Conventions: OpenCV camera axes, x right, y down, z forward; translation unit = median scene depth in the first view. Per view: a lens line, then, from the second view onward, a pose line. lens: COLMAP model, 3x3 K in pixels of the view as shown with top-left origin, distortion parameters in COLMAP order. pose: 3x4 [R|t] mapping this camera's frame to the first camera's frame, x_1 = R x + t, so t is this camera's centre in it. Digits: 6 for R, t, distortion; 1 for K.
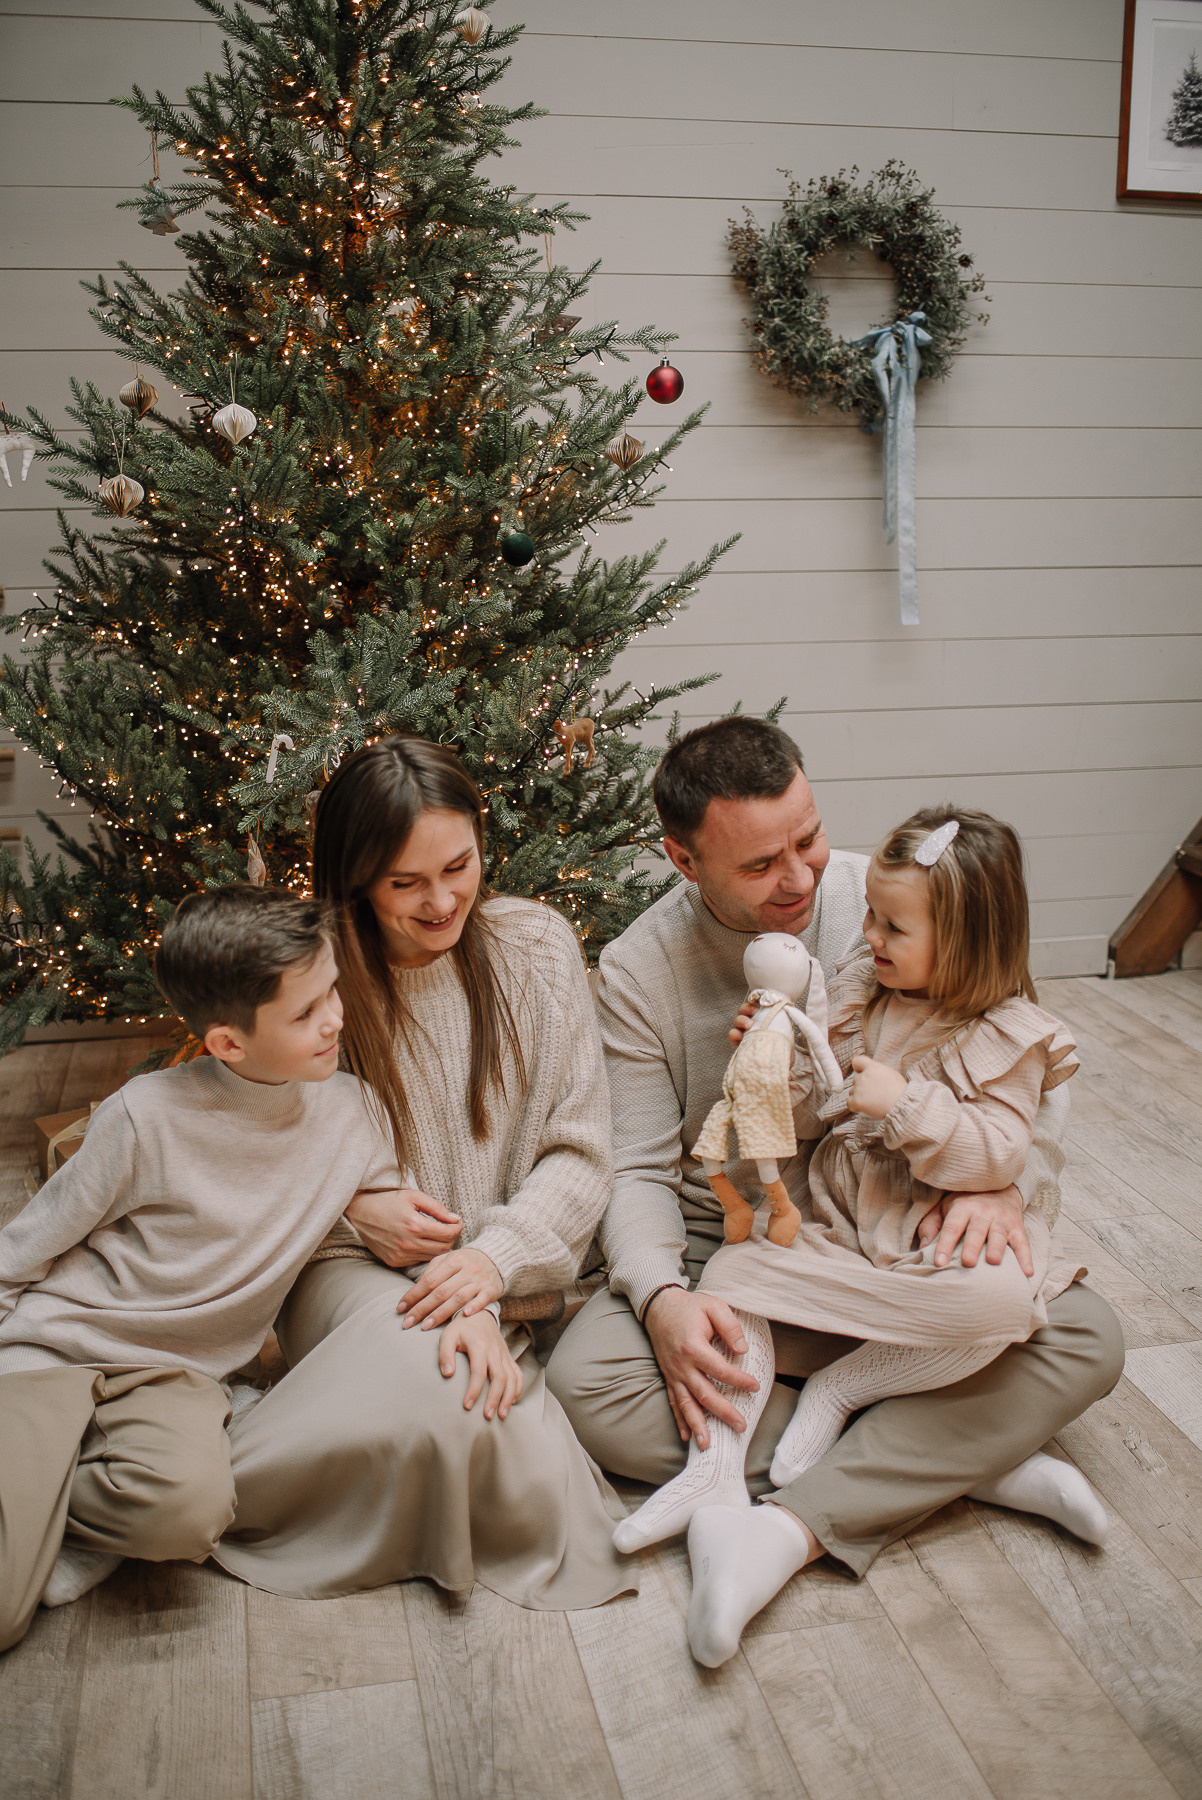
lens RADIAL K [[1754.4, 0, 601.0], [0, 1754.4, 900.0], [0, 0, 1]] dist [-0.103625, 0.114711]
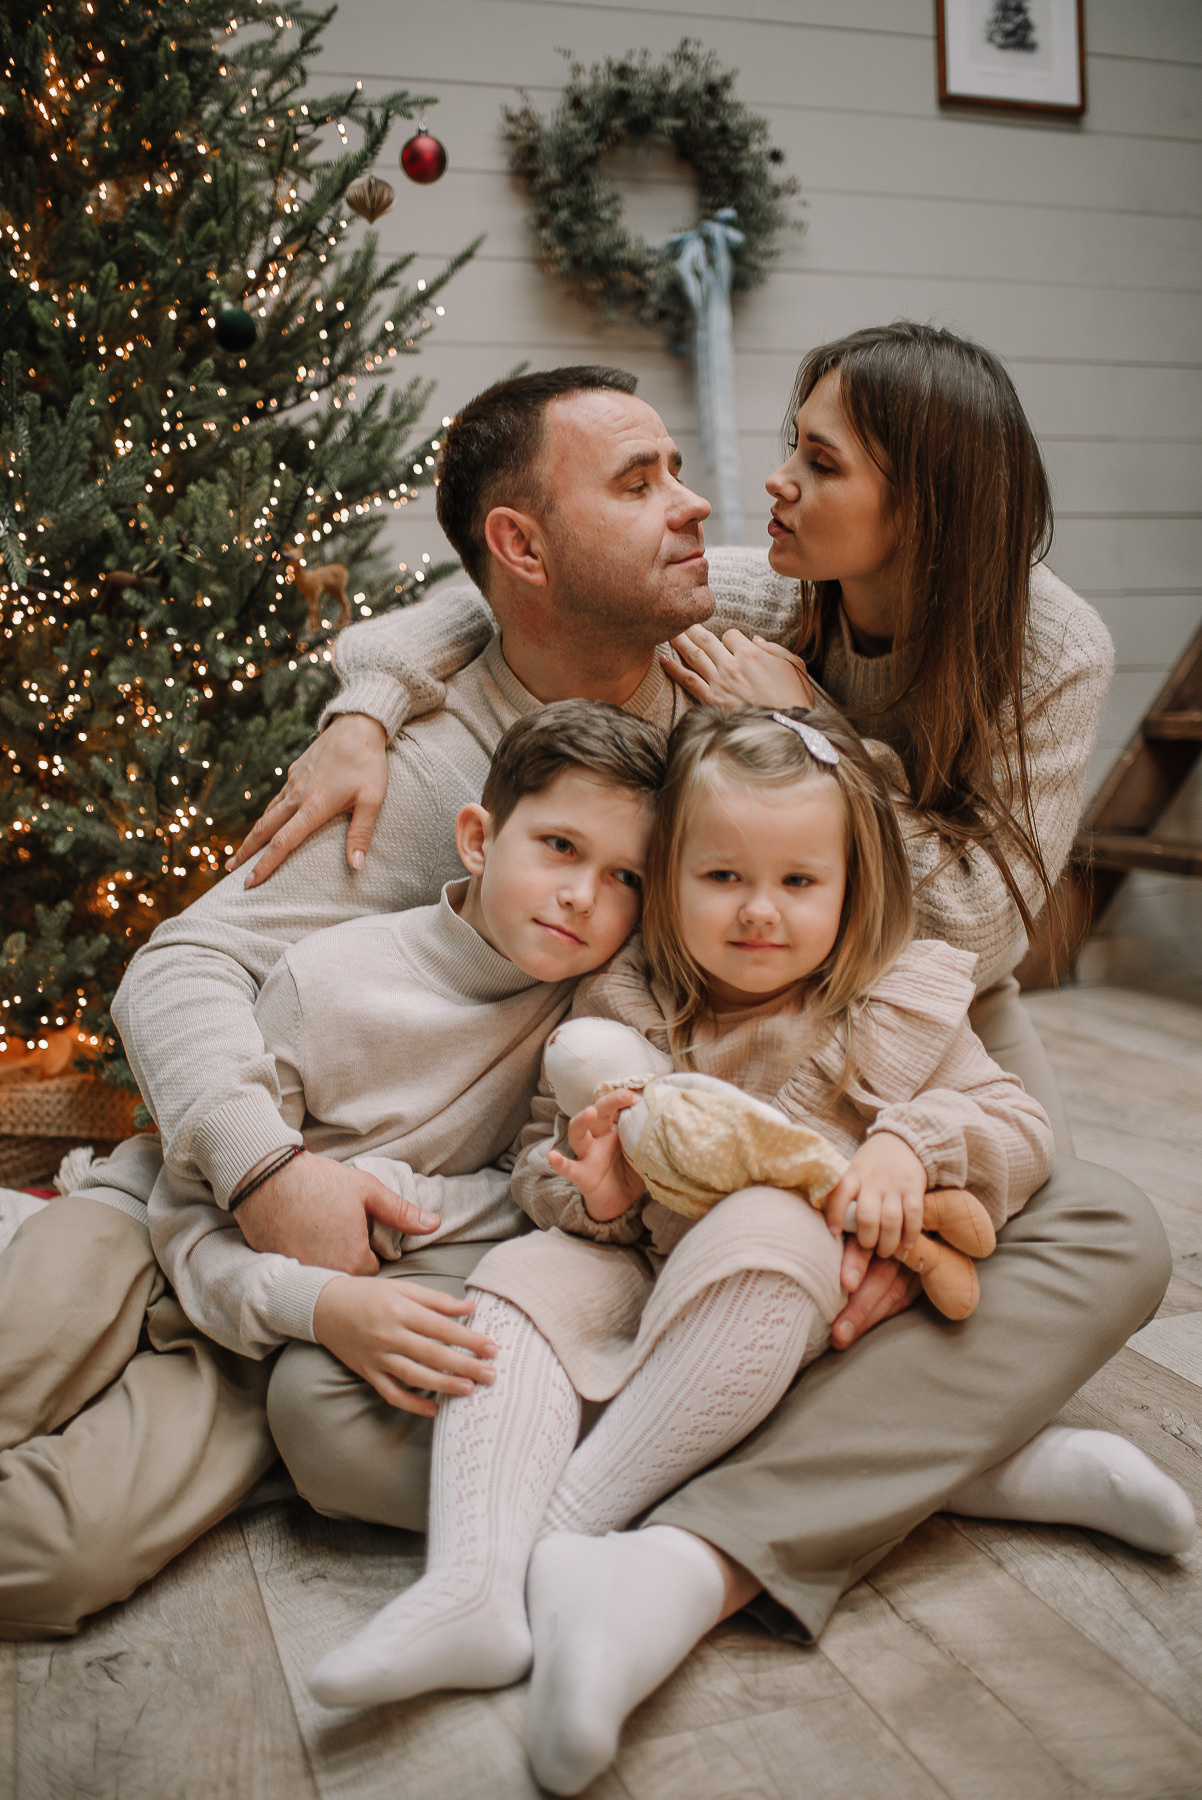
lens RADIAL K [[1754.4, 0, 601.0], [0, 1754.4, 900.0], [0, 0, 1]] dist [-0.103625, 0.114711]
pose [[0.993486, -0.041678, 0.106061, 0.019095], [0.055125, 0.990345, -0.127191, 0.143415], [-0.099736, 0.132210, 0.986191, 0.260010]]
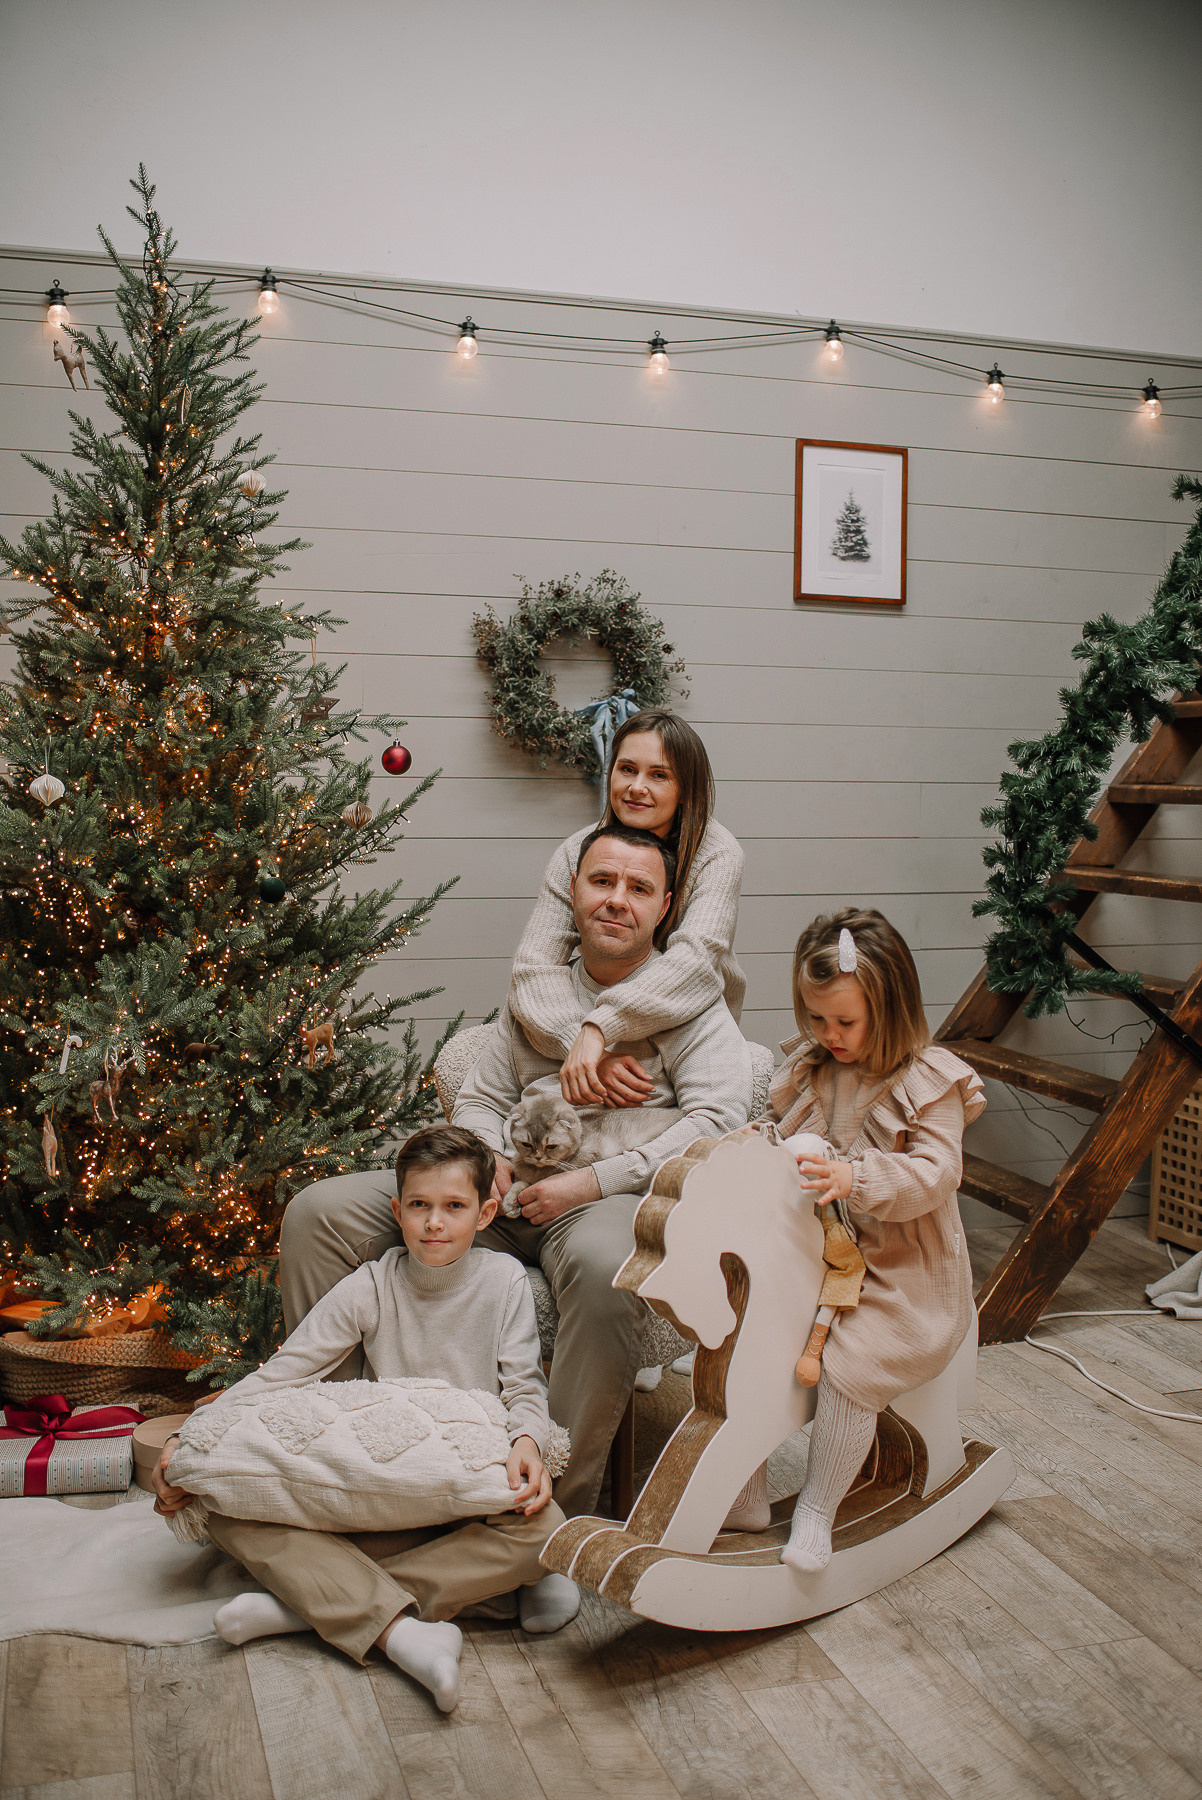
lens RADIAL K [[1754.4, 0, 601.0], [0, 1754.4, 900.0], [0, 0, 1]] dist [-0.103625, 0.114711]
pose [[0.995949, 0.013680, 0.088875, 0.073115], [0.001077, 0.986474, -0.163912, 0.013022], [-0.089915, 0.163344, 0.982463, -0.247582]]
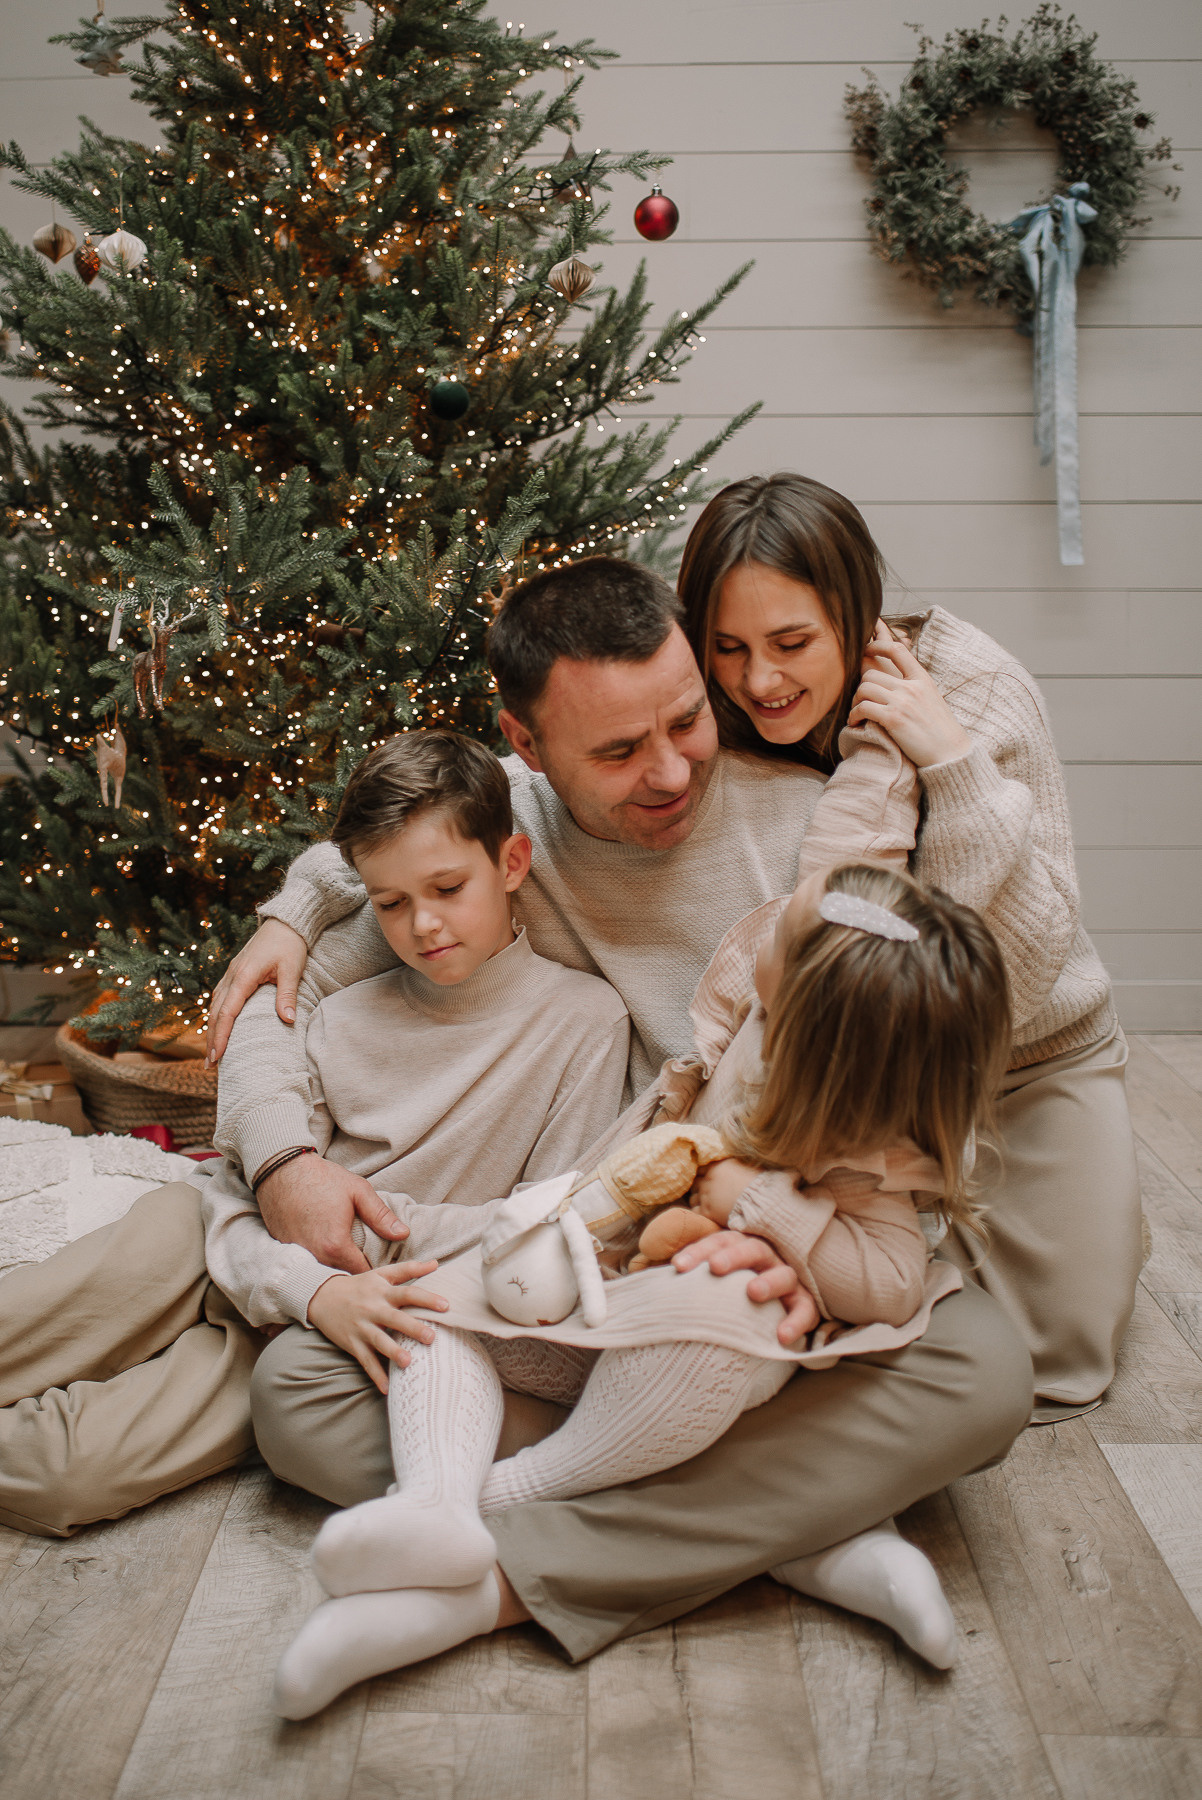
lens RADIAL K [[1977.7, 0, 522.0], [0, 1977.7, 784.3], [0, 0, 1]] dist [-0.111223, 0.137388]
pose [[0.968830, 0.029725, -0.245935, 0.213154], [-0.060689, 0.991002, -0.119299, 0.088067], [0.240176, 0.130506, 0.961917, 0.118778]]
